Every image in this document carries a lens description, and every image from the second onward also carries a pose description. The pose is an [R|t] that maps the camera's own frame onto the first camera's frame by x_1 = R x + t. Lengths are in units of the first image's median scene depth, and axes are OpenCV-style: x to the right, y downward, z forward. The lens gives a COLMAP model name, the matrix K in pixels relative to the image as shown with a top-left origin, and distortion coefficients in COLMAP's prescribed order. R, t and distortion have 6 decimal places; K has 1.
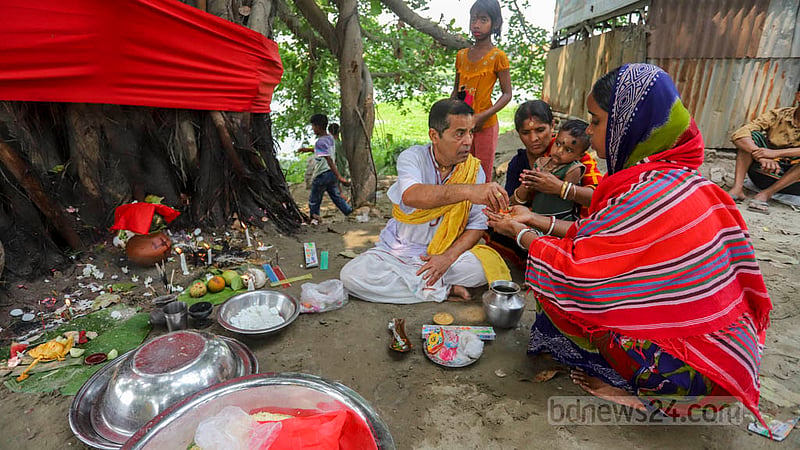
lens RADIAL K [[380.9, 0, 382.5], [0, 380.9, 201.2], [0, 0, 1]] dist [-0.046443, 0.020873]
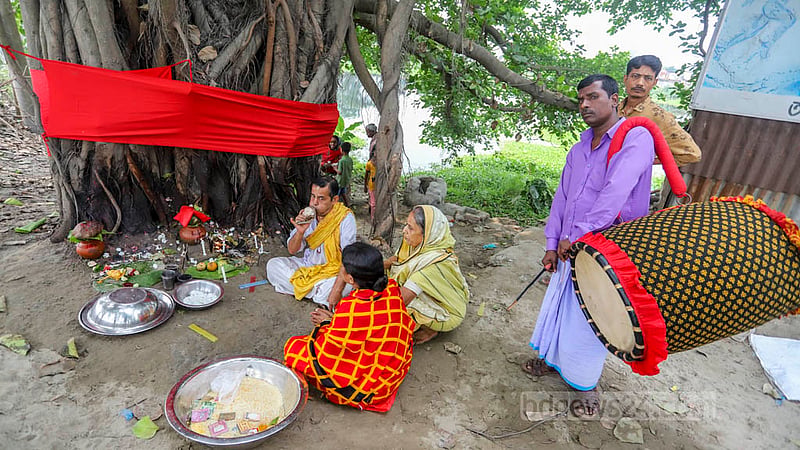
lens RADIAL K [[380.9, 0, 382.5], [0, 380.9, 201.2], [0, 0, 1]] dist [-0.046443, 0.020873]
pose [[0.887011, 0.242809, -0.392753, 0.745794], [-0.246823, 0.968188, 0.041119, -0.287889], [0.390243, 0.060467, 0.918724, -0.225314]]
